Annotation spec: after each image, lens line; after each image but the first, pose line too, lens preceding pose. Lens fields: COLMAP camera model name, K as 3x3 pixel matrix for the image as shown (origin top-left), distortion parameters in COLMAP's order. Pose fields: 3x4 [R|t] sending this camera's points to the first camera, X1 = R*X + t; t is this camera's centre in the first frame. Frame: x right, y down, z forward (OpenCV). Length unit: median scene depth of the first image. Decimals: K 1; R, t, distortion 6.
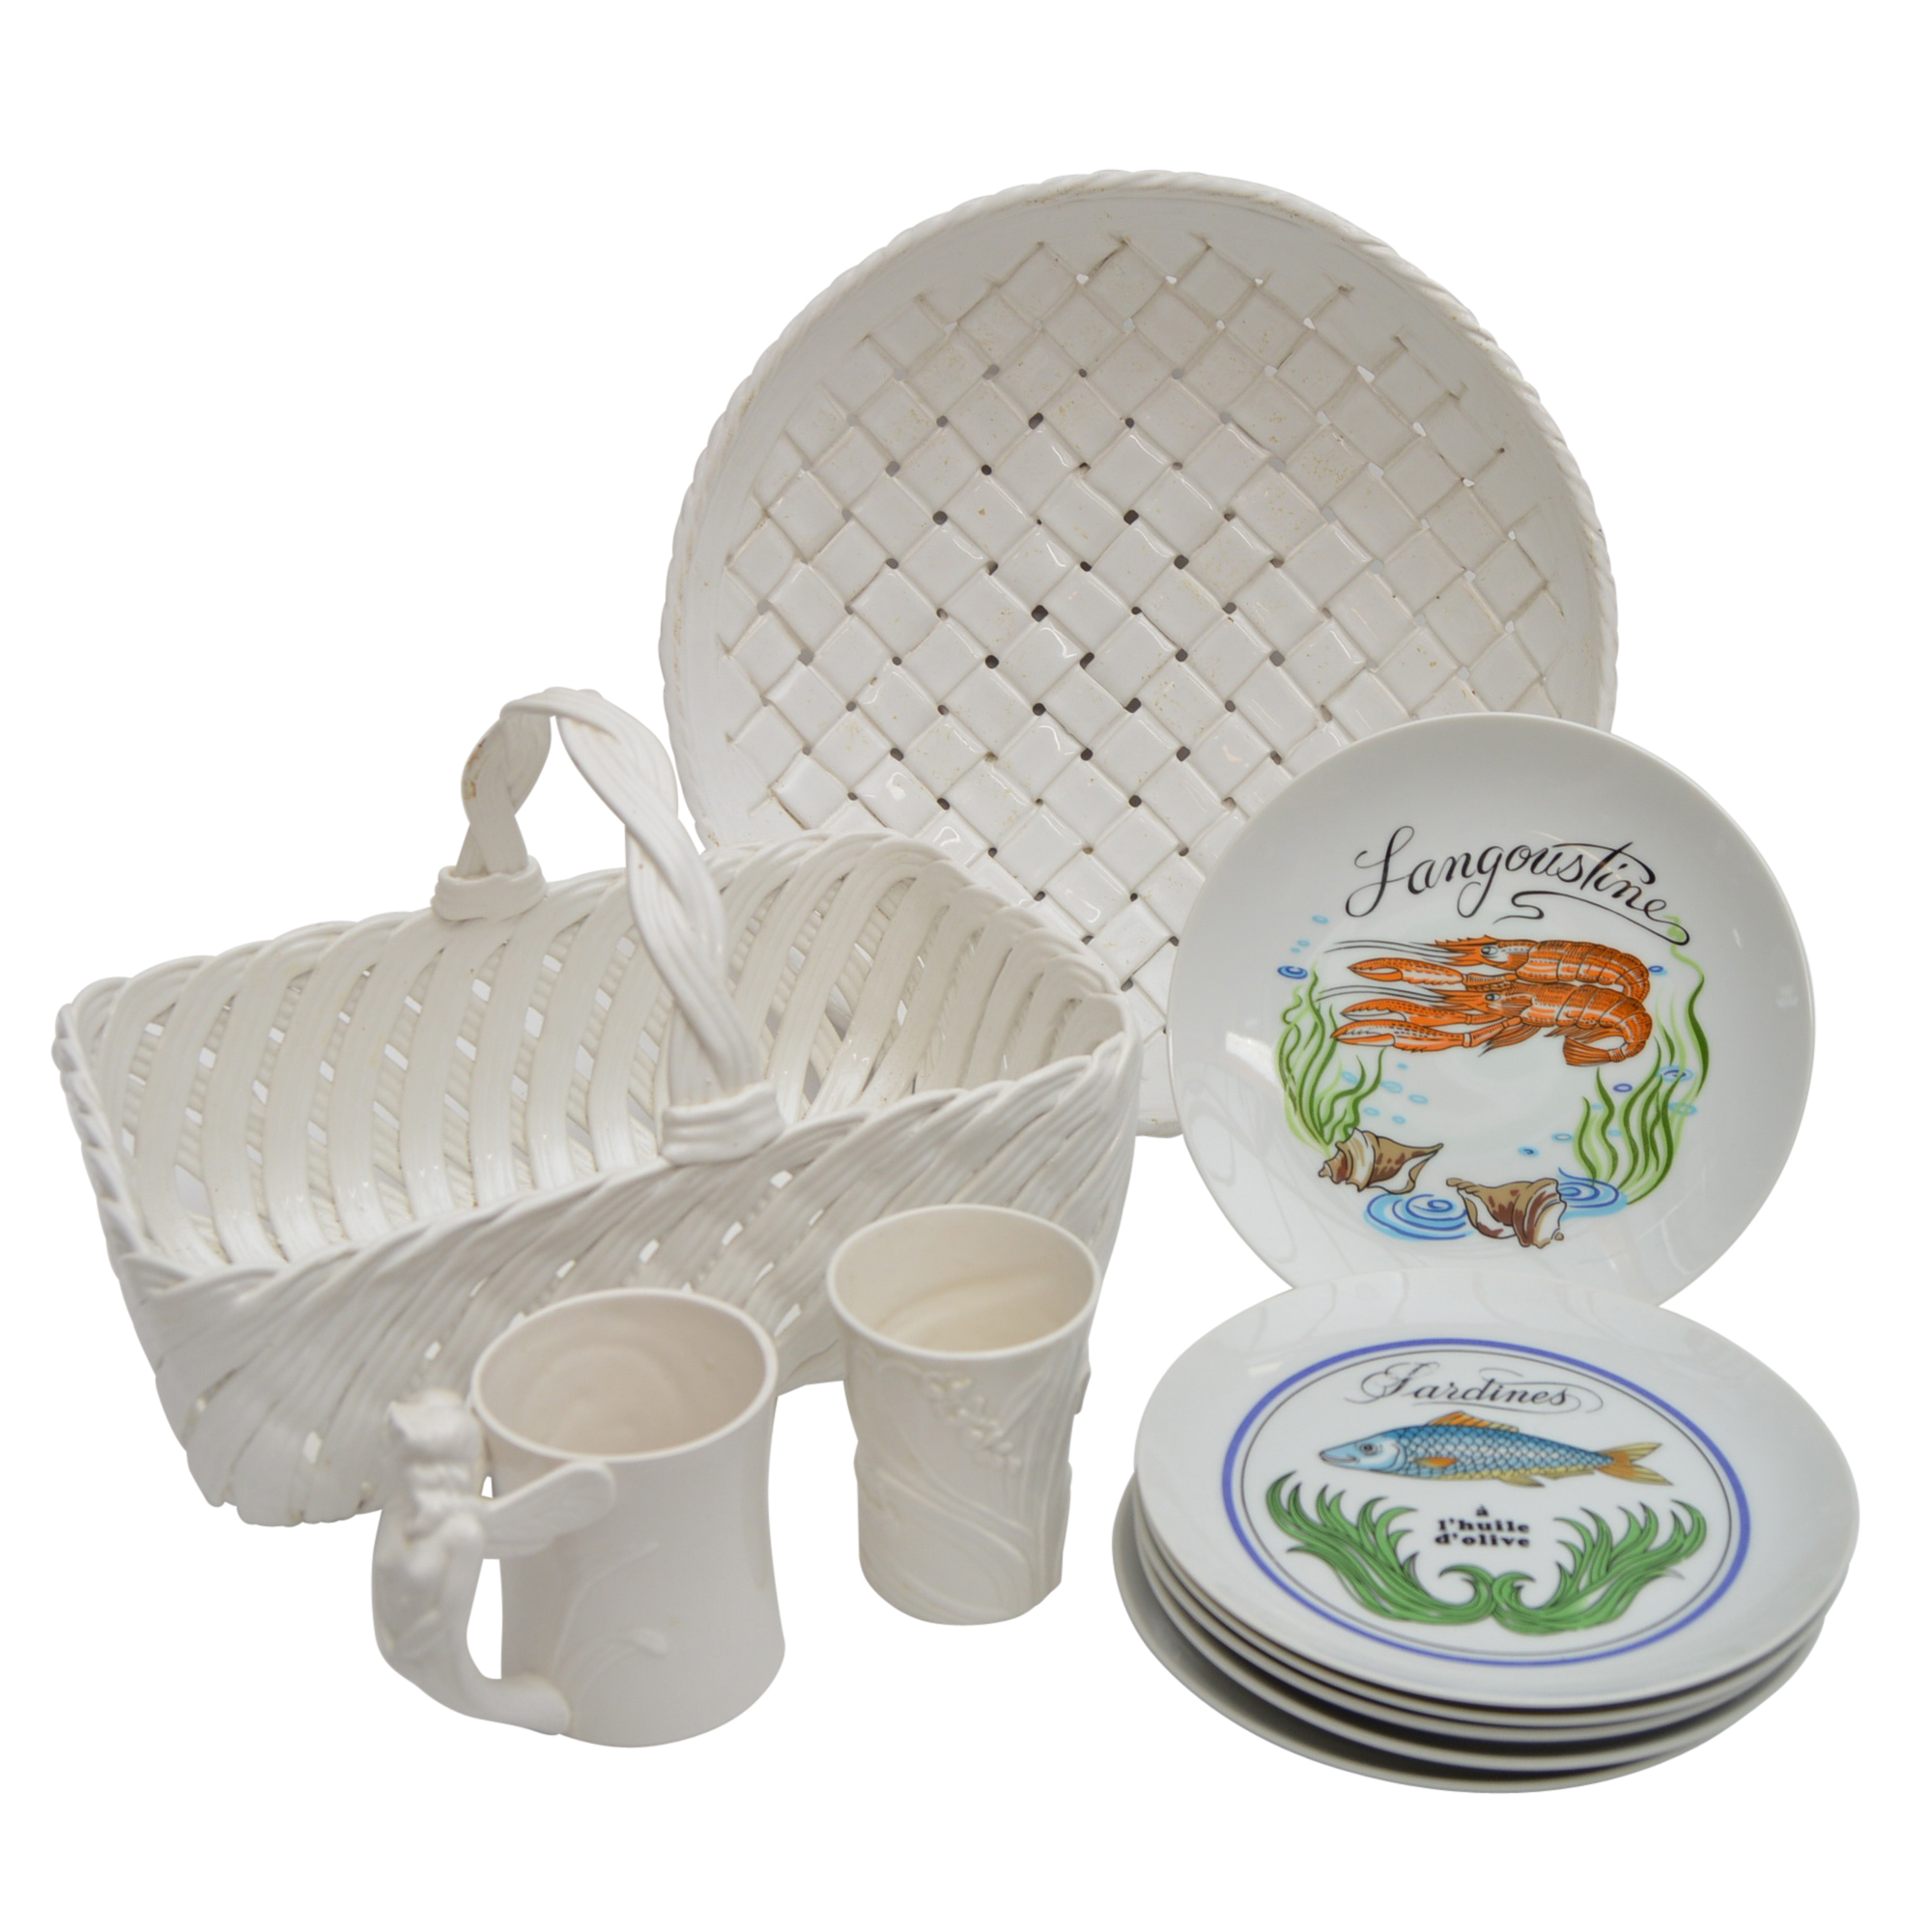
lens RADIAL K [[2539.4, 0, 984.1], [0, 2539.4, 969.4], [0, 0, 1]] dist [-0.064294, 0.000000]
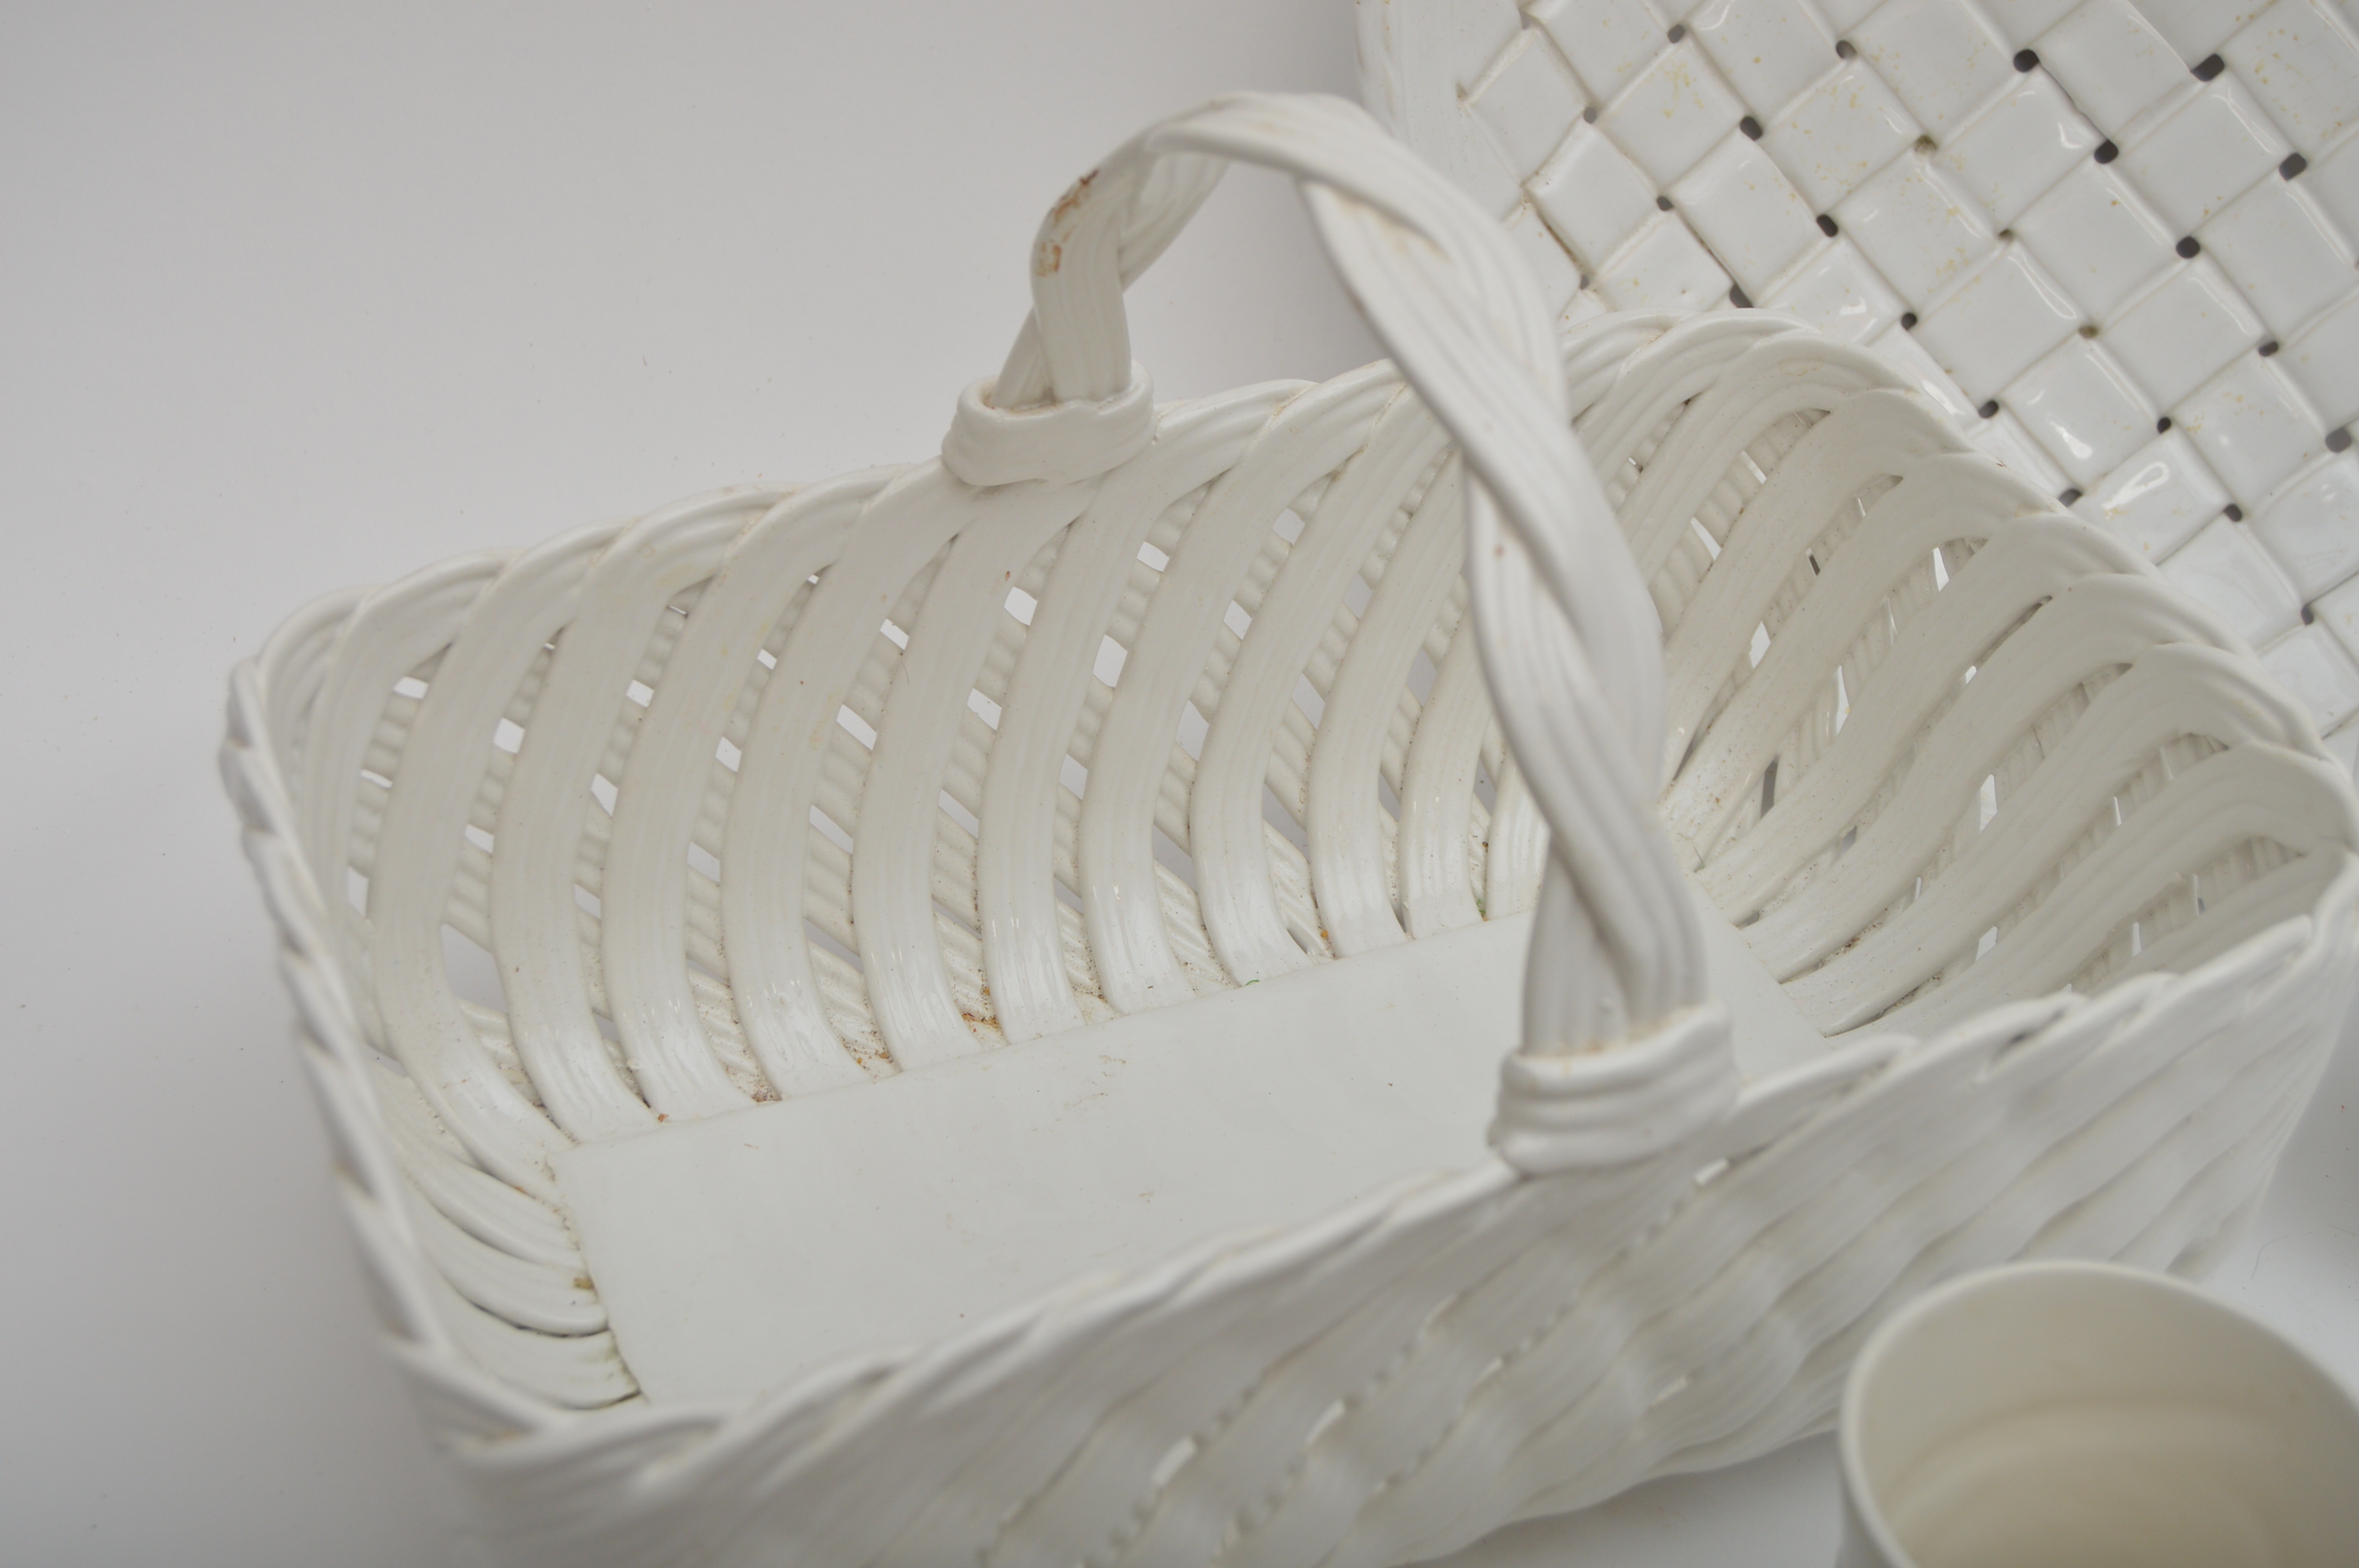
lens RADIAL K [[3256.4, 0, 1178.2], [0, 3256.4, 793.2], [0, 0, 1]] dist [-0.050578, 0.000000]
pose [[0.997248, 0.066115, -0.033554, -0.160553], [-0.057487, 0.975316, 0.213198, -0.113384], [0.046821, -0.210683, 0.976433, 0.383650]]
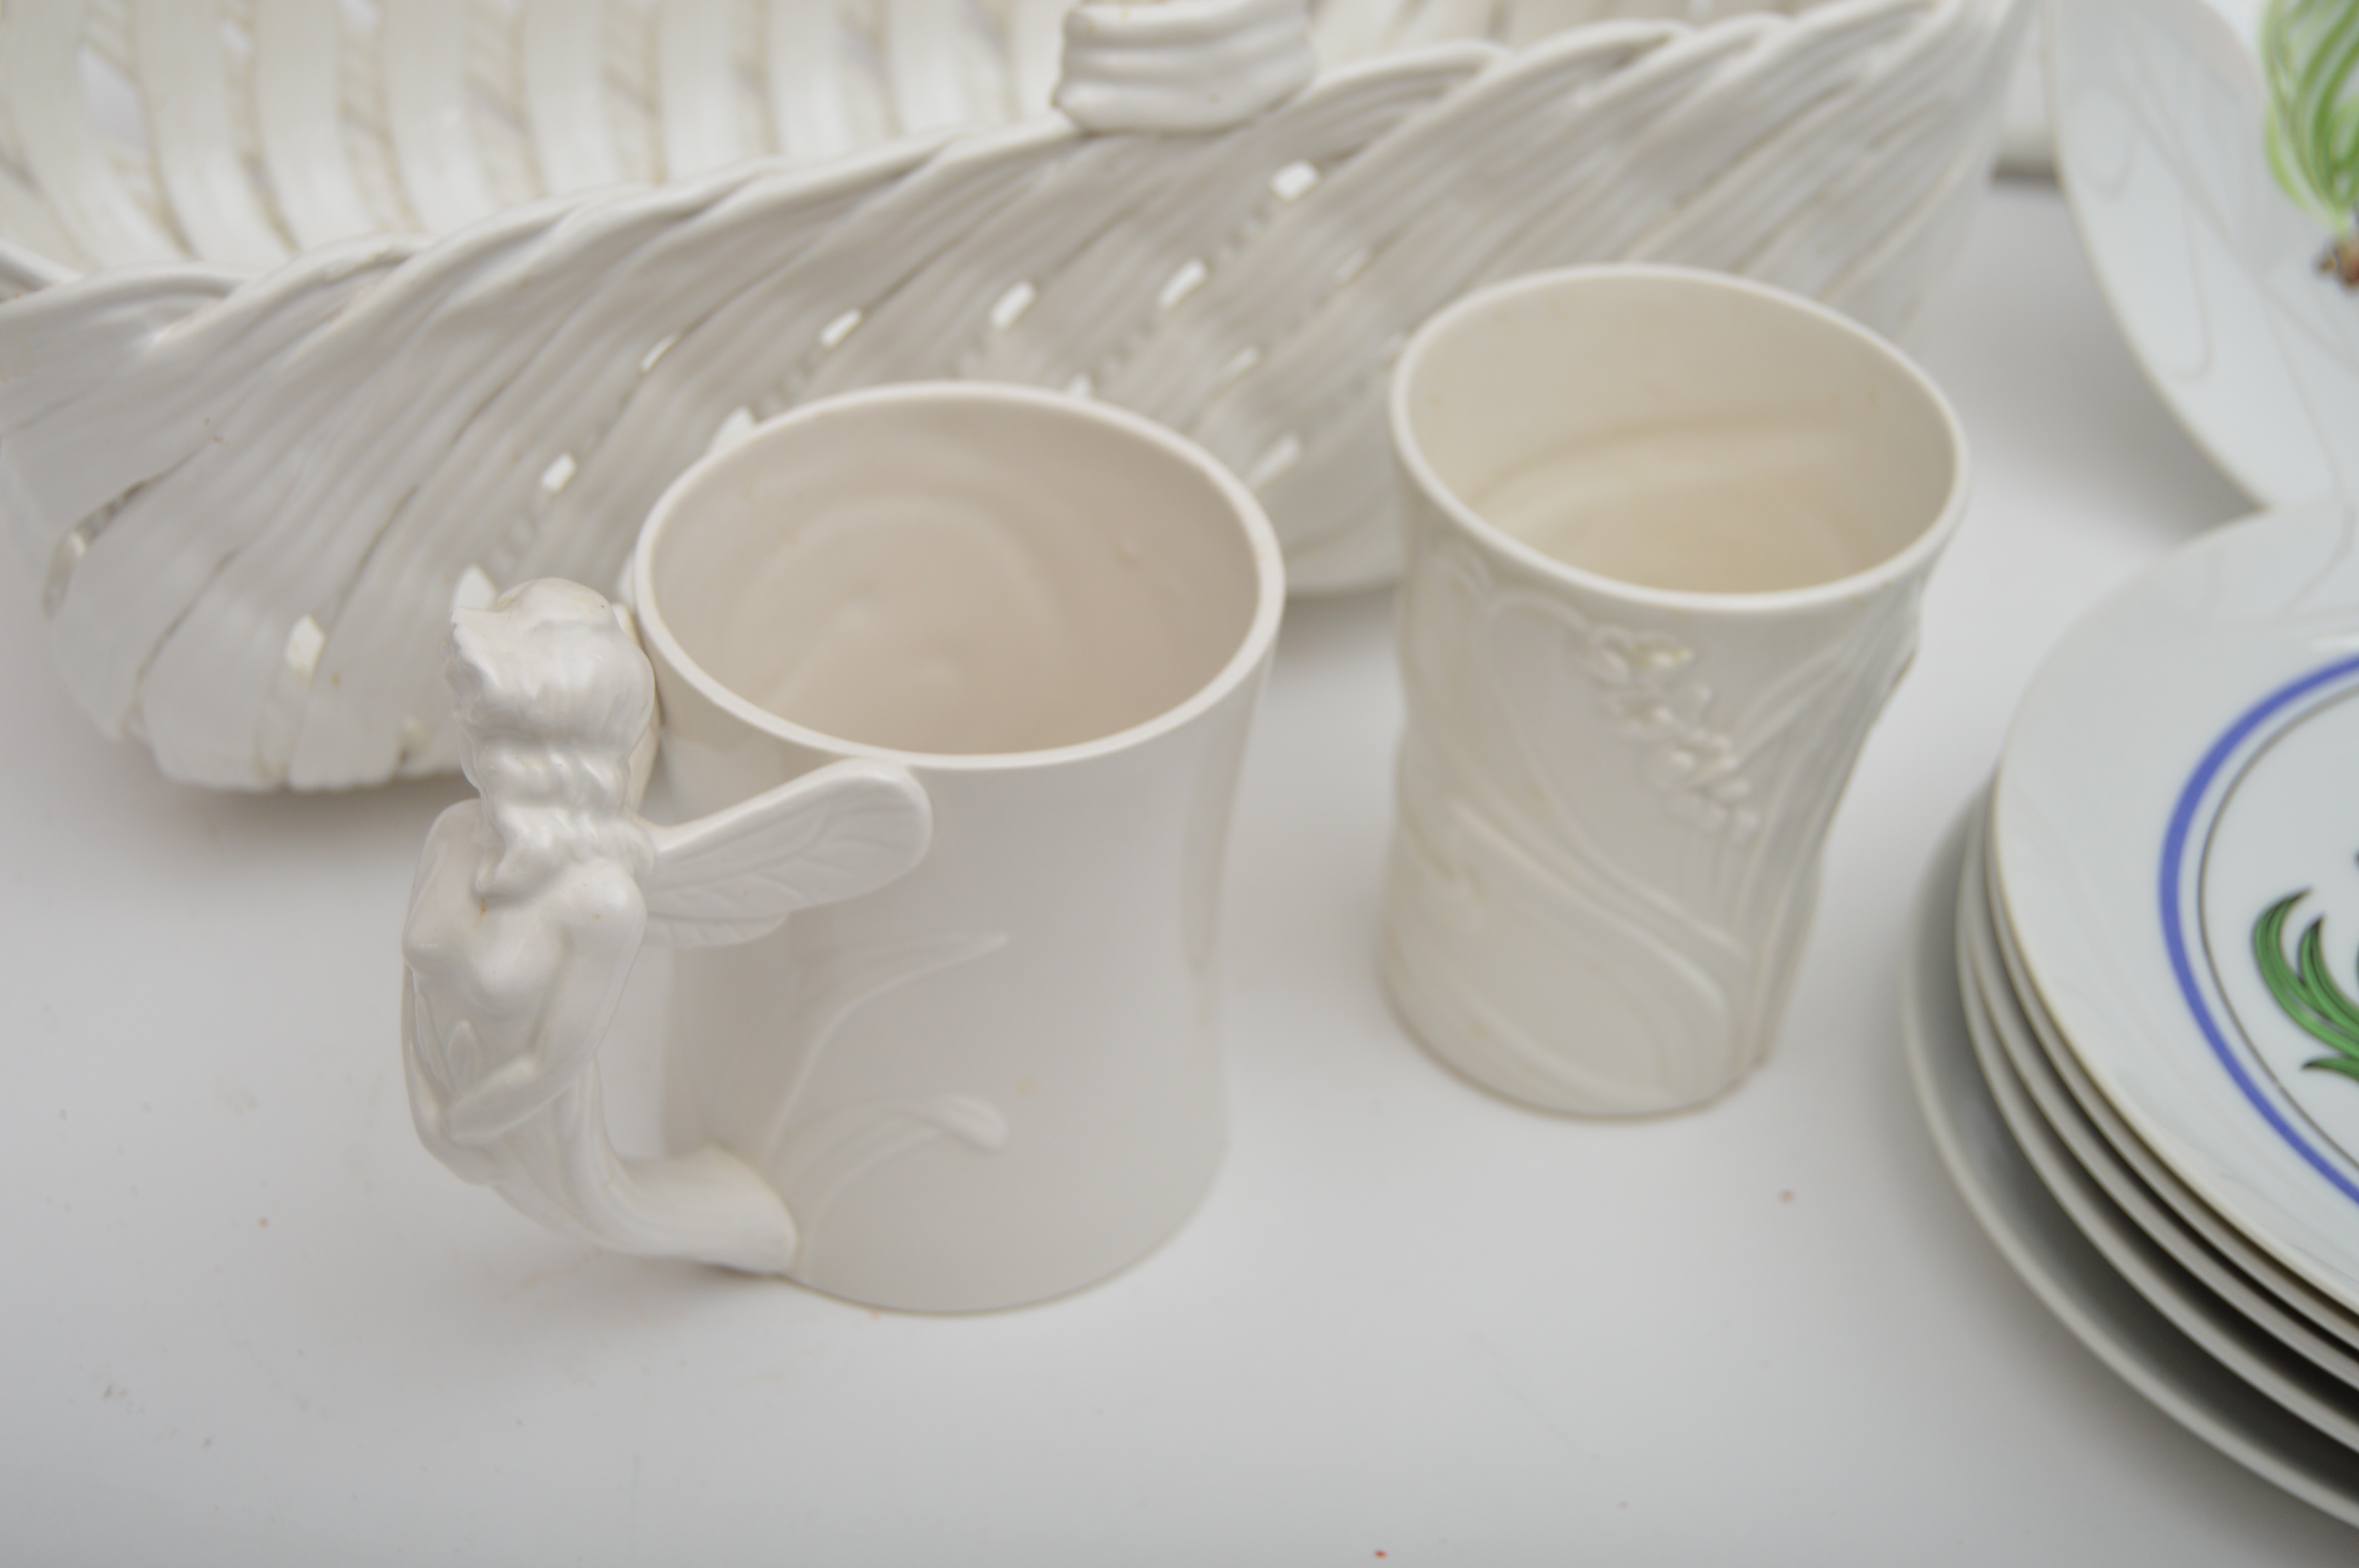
lens RADIAL K [[3567.6, 0, 1158.1], [0, 3567.6, 793.2], [0, 0, 1]] dist [-0.048650, 0.000000]
pose [[0.994262, 0.098800, -0.040998, -0.064479], [-0.085359, 0.963809, 0.252560, 0.025678], [0.064467, -0.247611, 0.966712, 0.307595]]
